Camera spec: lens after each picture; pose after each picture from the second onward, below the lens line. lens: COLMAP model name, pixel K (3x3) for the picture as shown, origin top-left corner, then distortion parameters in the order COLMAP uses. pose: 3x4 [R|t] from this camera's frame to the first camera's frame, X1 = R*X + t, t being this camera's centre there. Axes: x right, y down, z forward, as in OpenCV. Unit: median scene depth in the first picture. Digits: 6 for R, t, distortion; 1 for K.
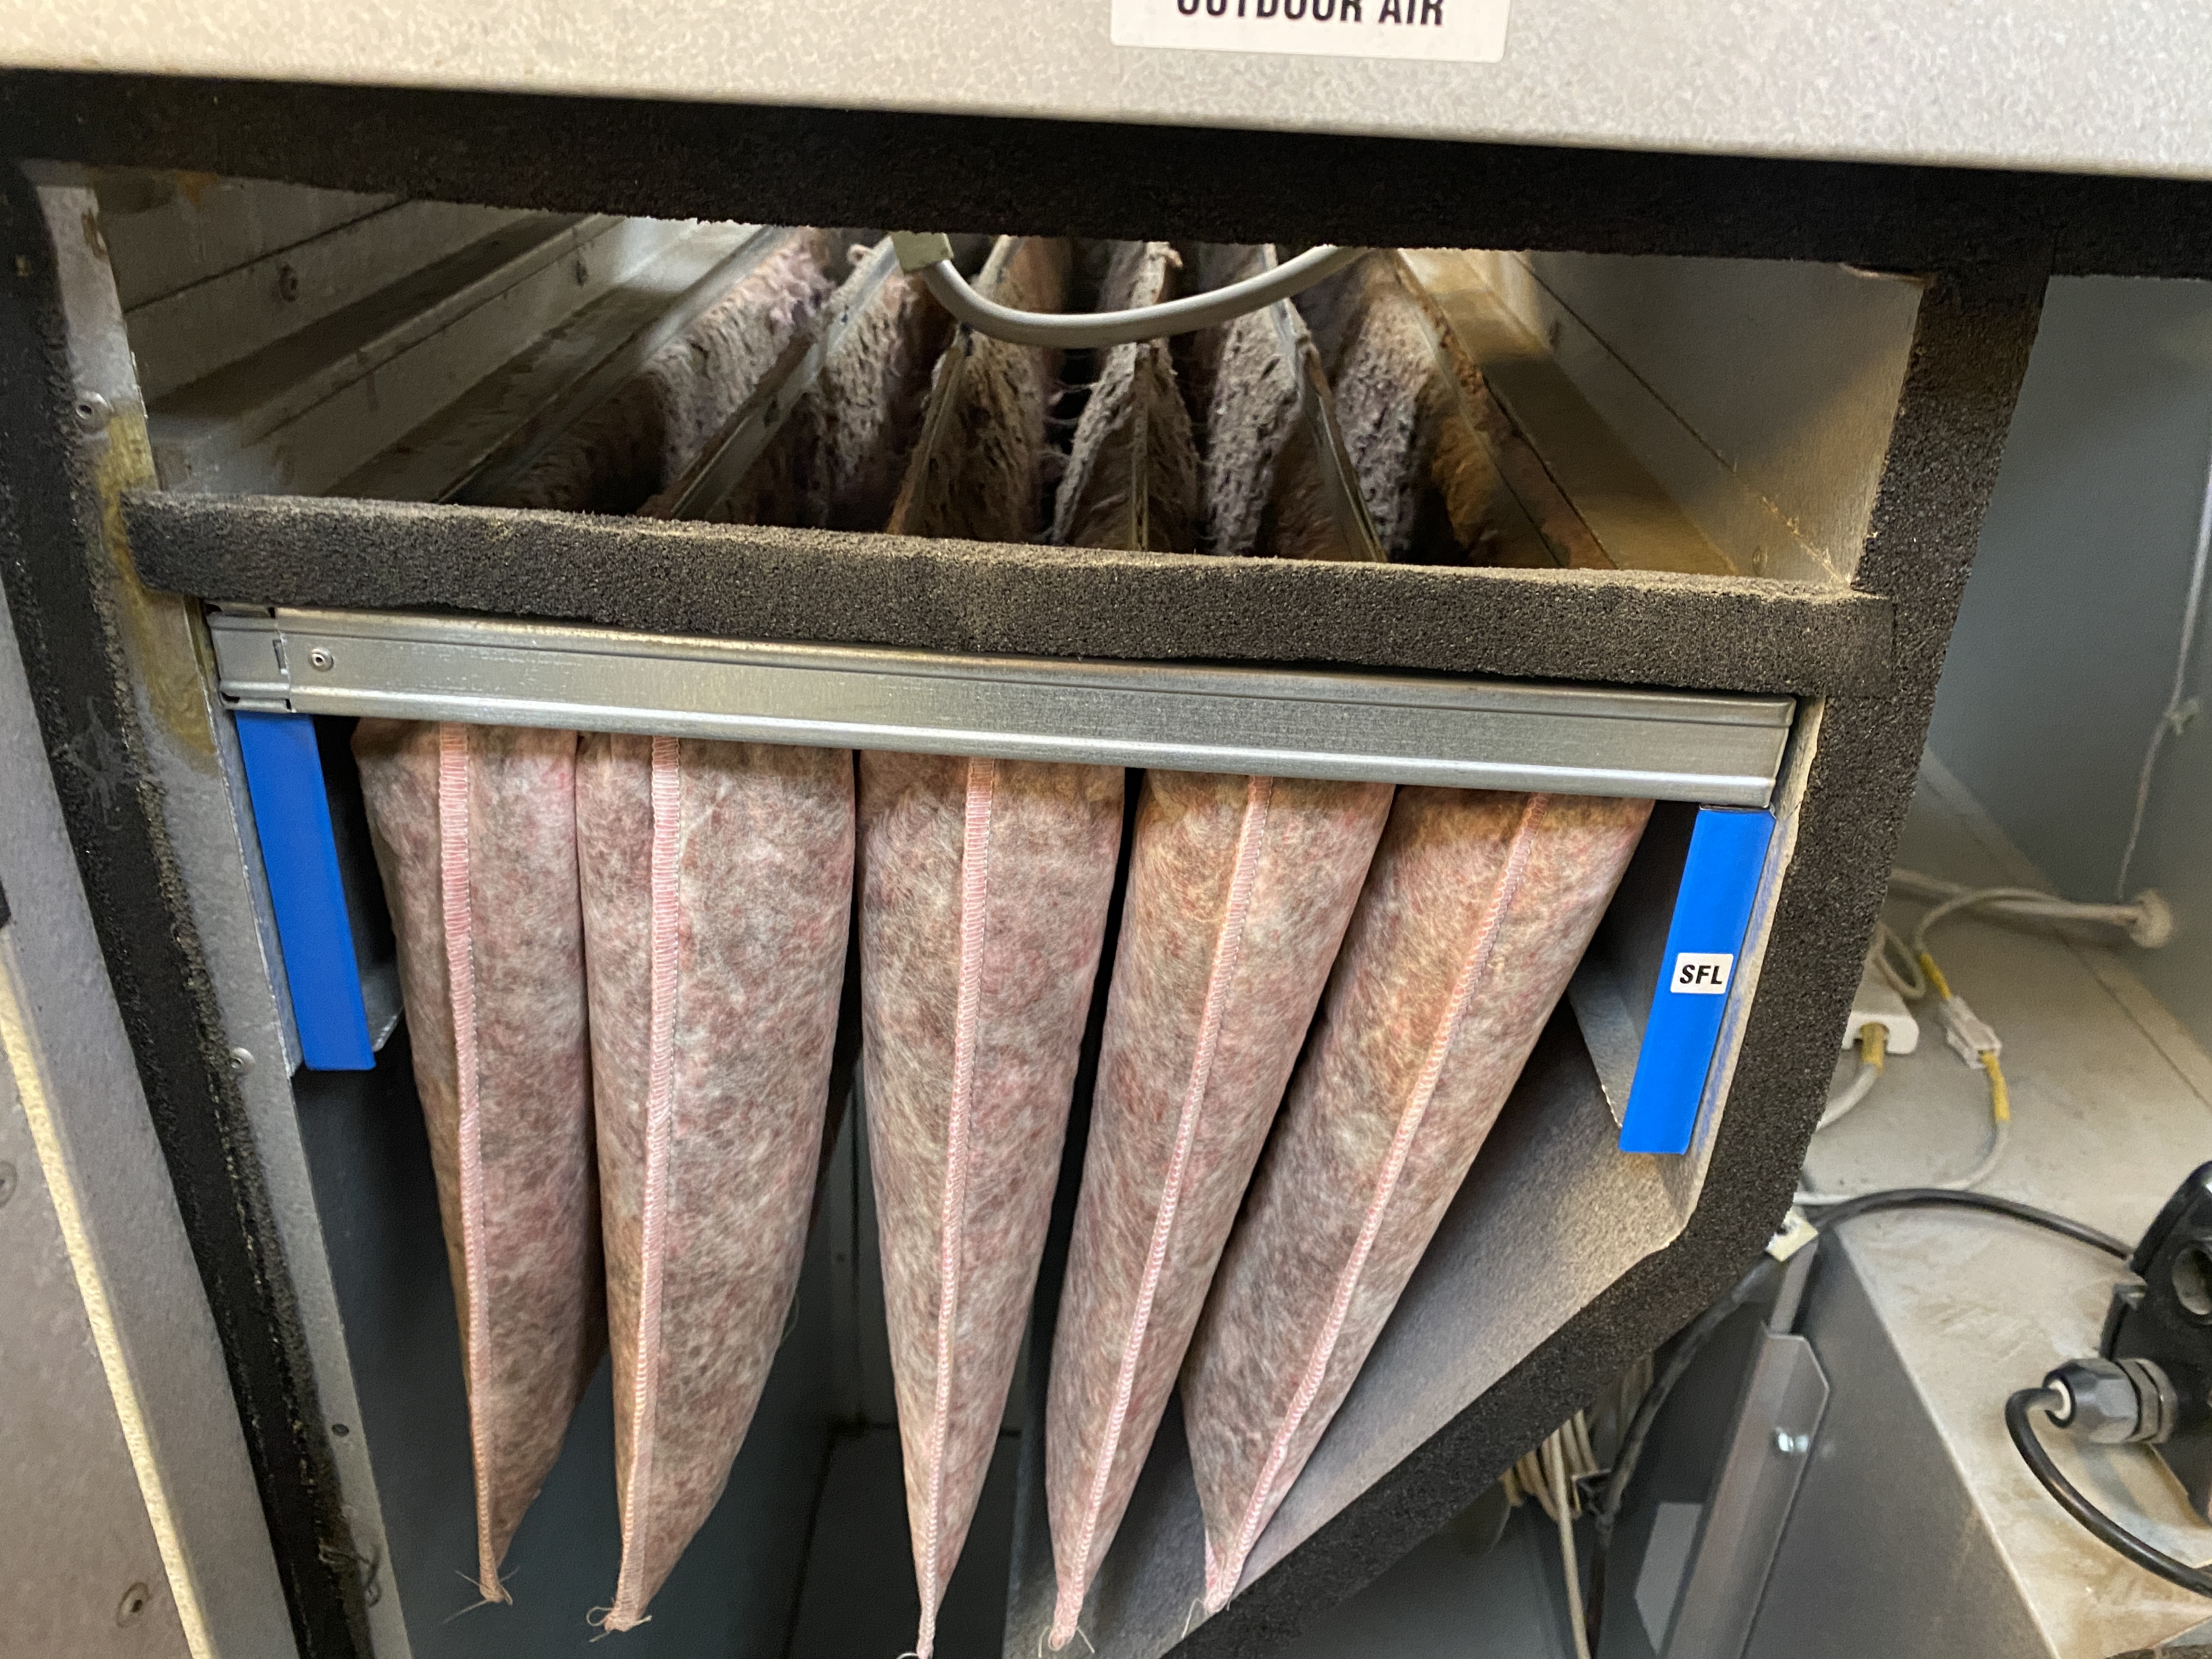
lens RADIAL K [[1692.5, 0, 1106.0], [0, 1692.5, 829.5], [0, 0, 1]] dist [0.025420, -0.009111]
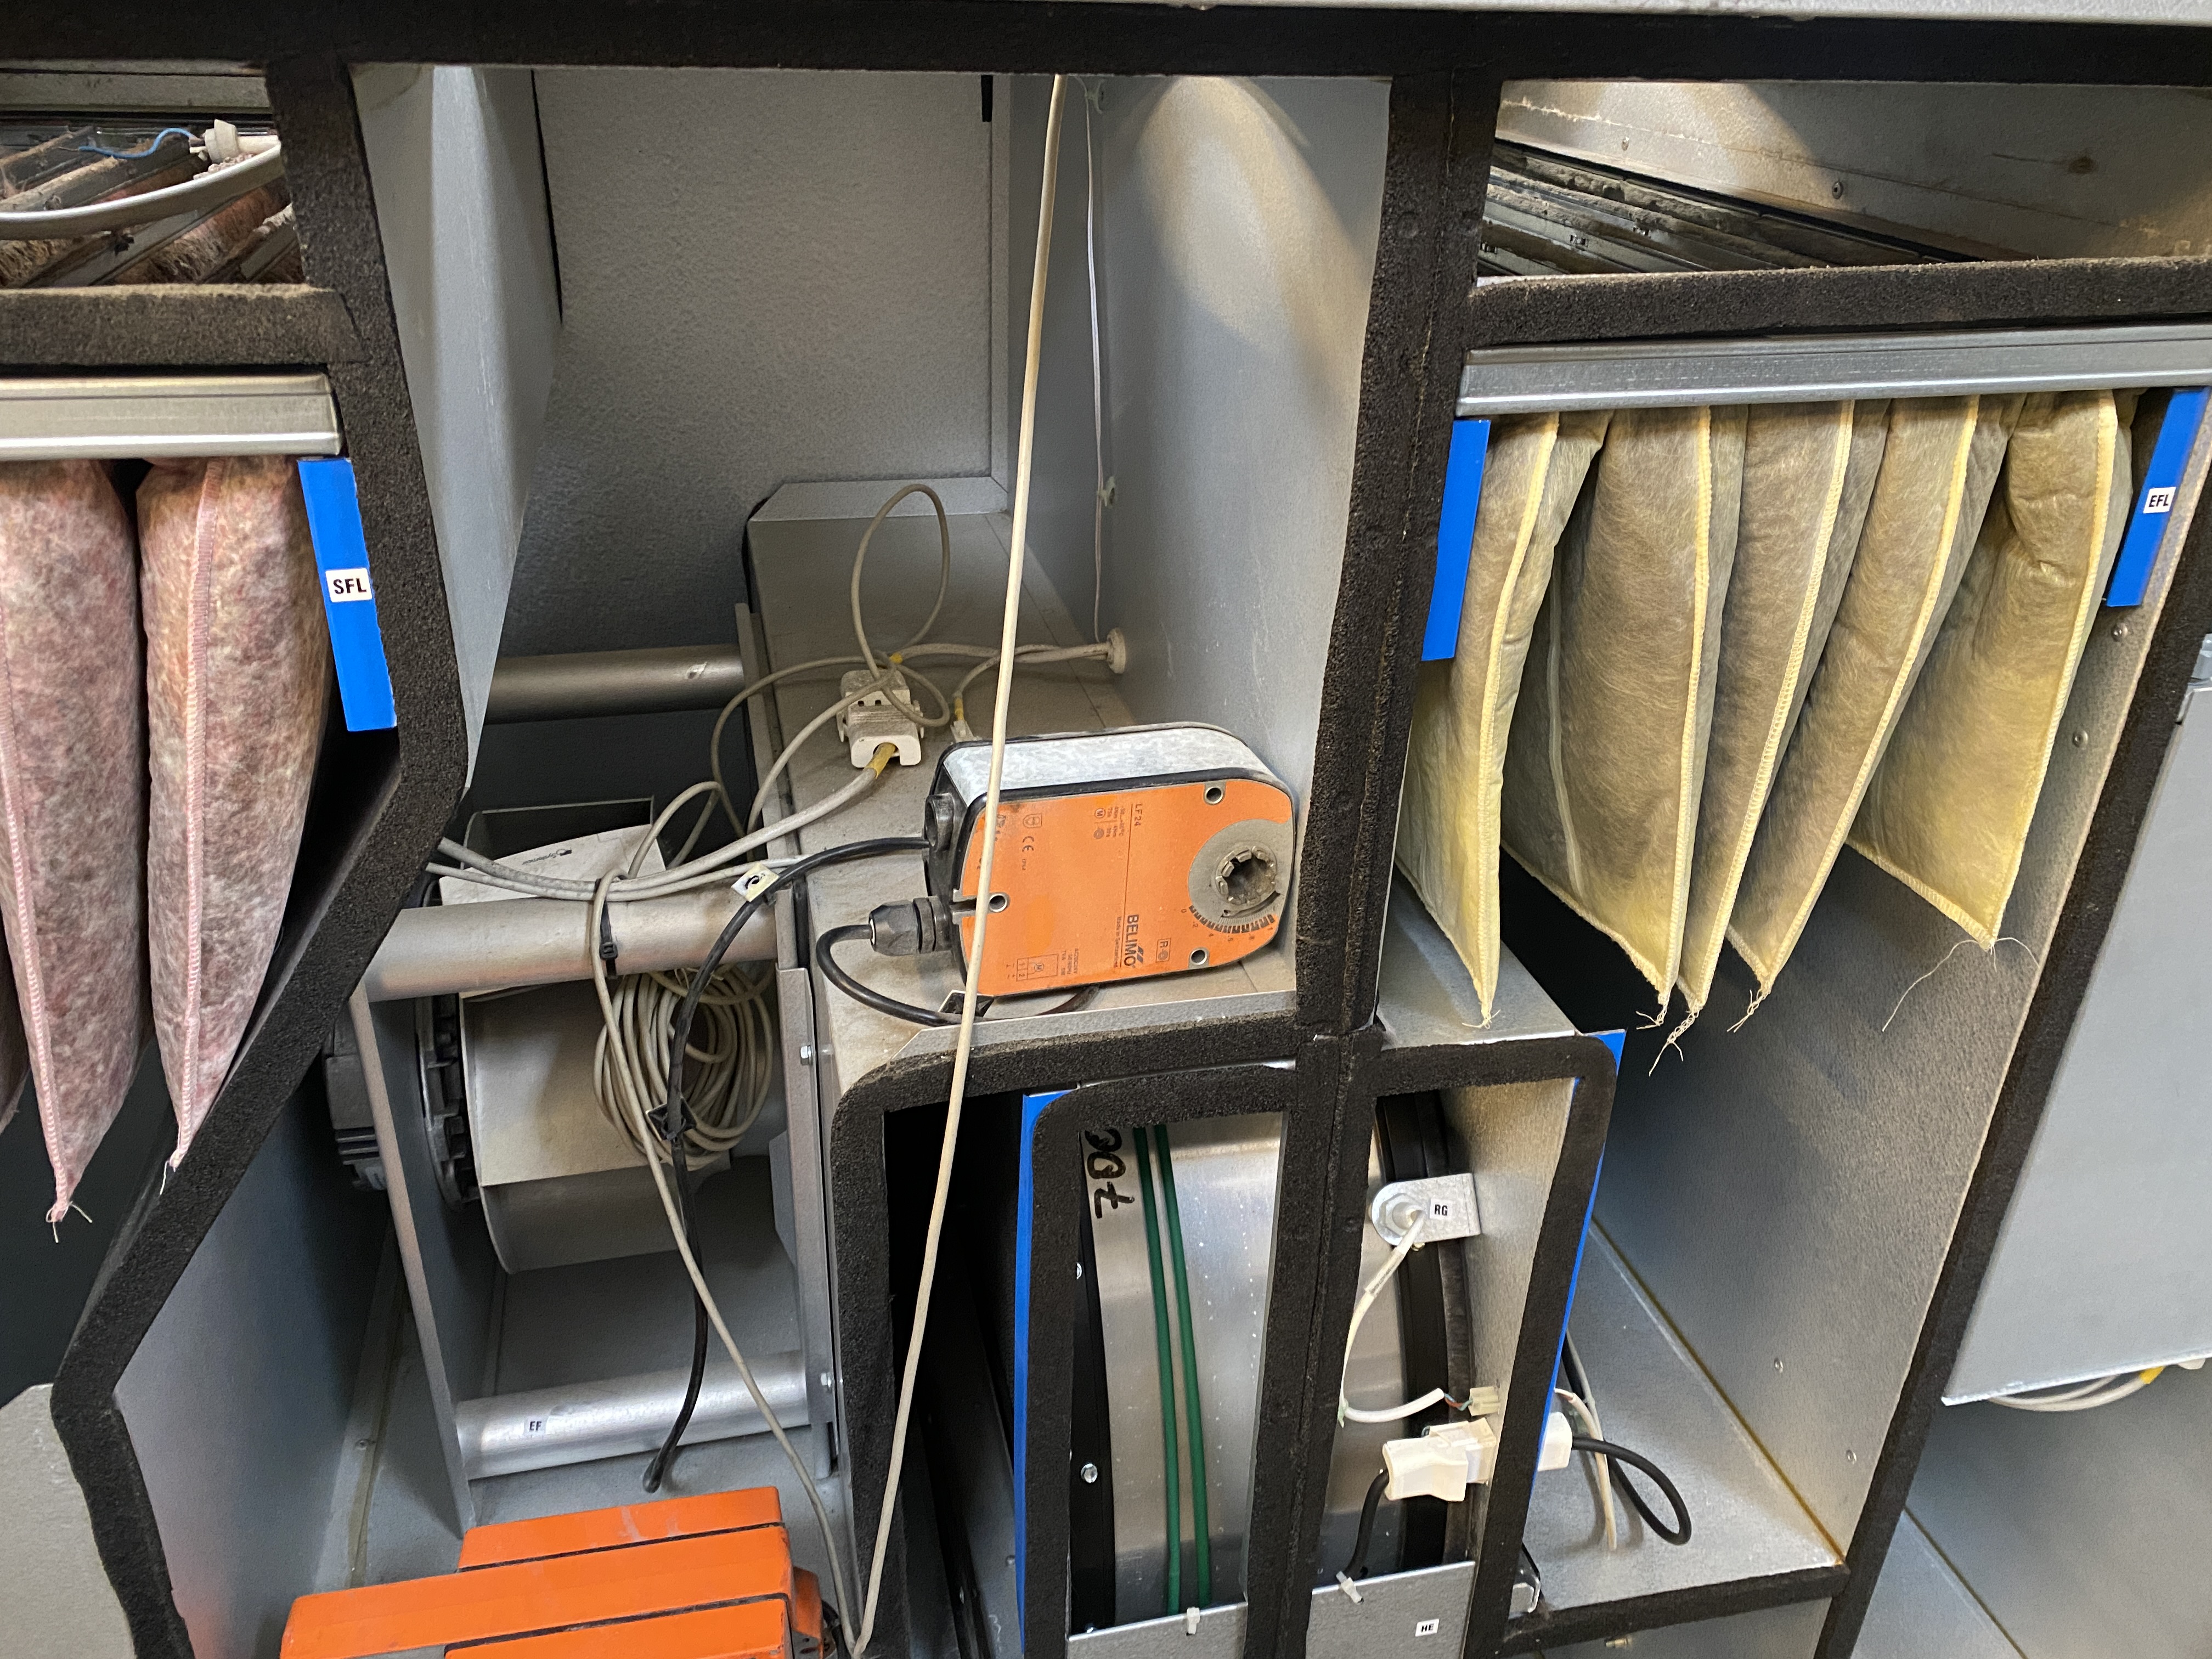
lens RADIAL K [[1692.5, 0, 1106.0], [0, 1692.5, 829.5], [0, 0, 1]] dist [0.025420, -0.009111]
pose [[0.958548, -0.140000, 0.248164, 0.562128], [0.138481, 0.990083, 0.023658, 0.335182], [-0.249015, 0.011689, 0.968429, -0.545925]]
